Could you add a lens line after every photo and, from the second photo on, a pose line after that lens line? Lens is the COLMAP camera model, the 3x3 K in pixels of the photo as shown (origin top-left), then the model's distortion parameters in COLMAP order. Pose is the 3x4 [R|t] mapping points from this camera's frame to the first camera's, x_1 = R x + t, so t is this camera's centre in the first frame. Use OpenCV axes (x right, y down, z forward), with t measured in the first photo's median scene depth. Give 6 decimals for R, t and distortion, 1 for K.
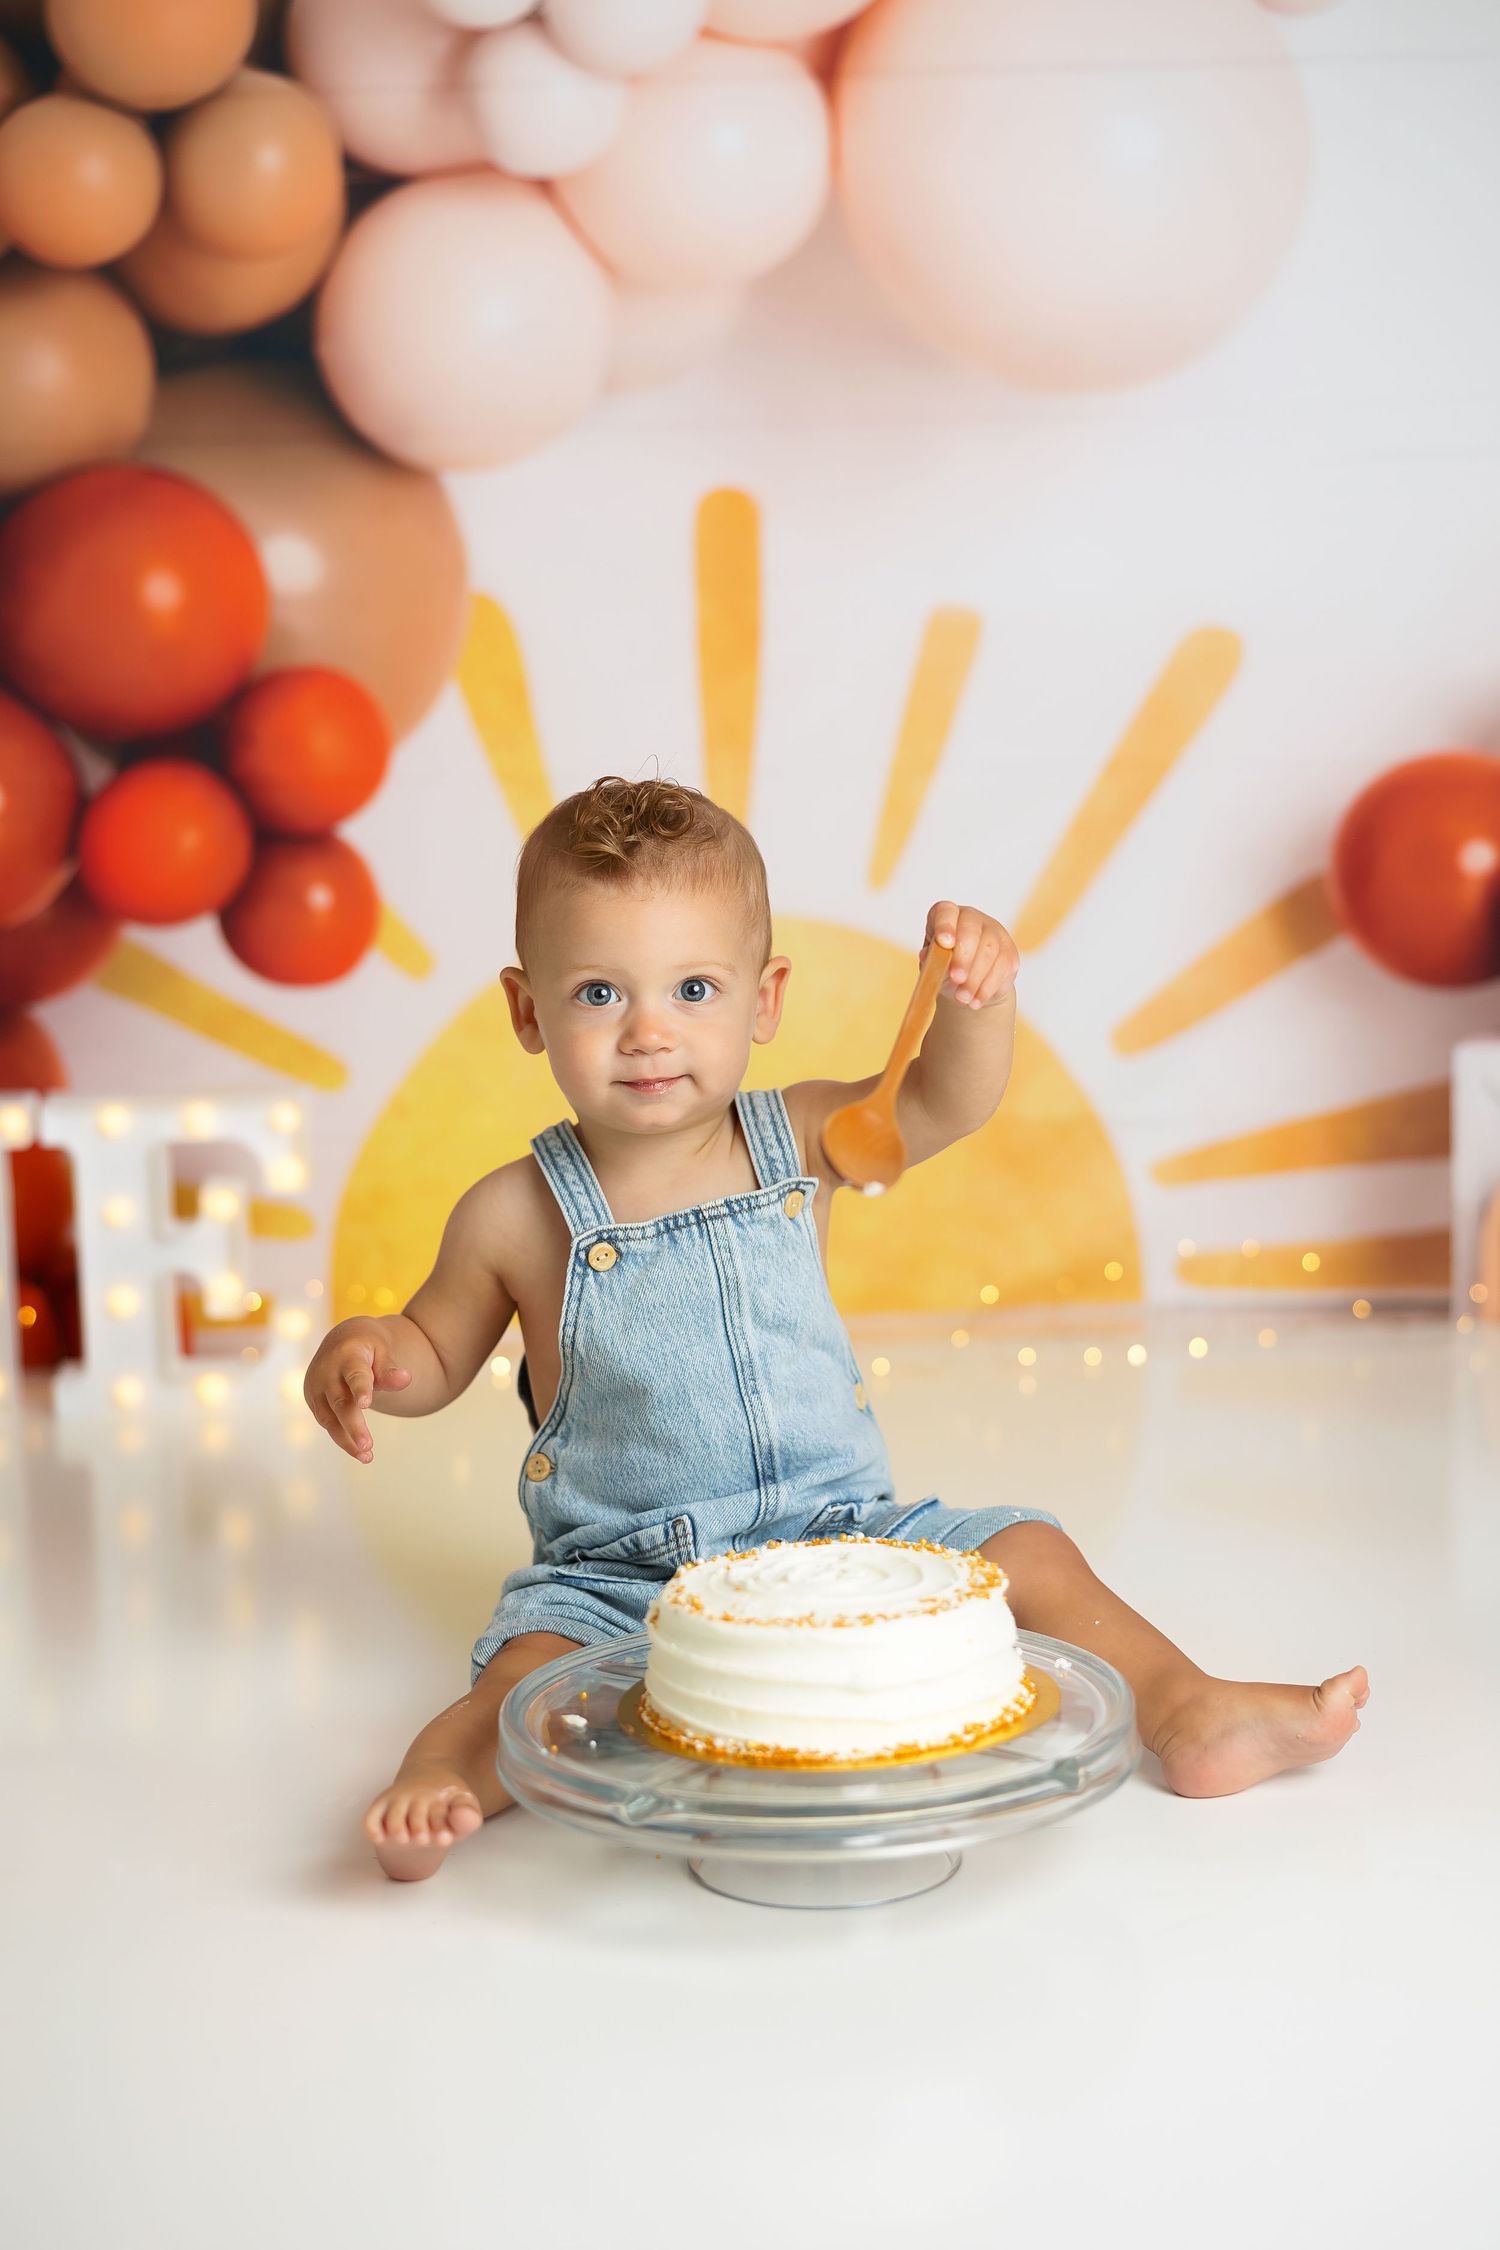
lens RADIAL K [[4255.8, 0, 738.7], [0, 4255.8, 1155.7], [0, 0, 1]] dist [0.008740, 0.000000]
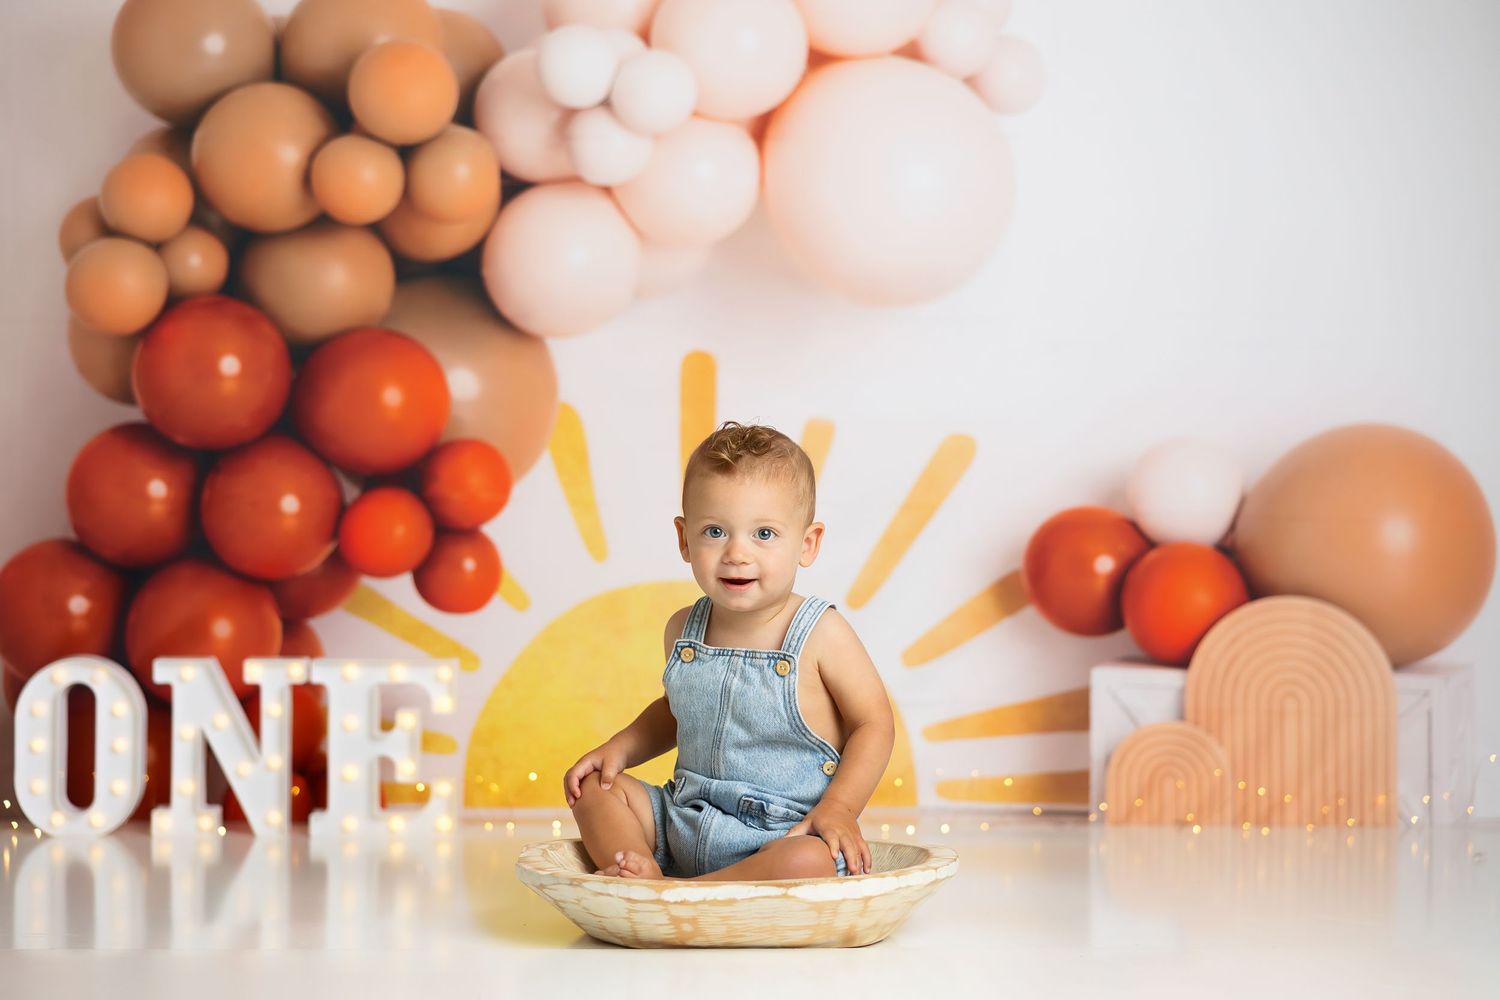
lens RADIAL K [[2837.2, 0, 731.7], [0, 2837.2, 469.4], [0, 0, 1]] dist [0.008740, 0.000000]
pose [[0.999441, 0.030936, -0.012709, 0.028696], [-0.032721, 0.983097, -0.180139, 0.115717], [0.006922, 0.180454, 0.983559, -0.207044]]
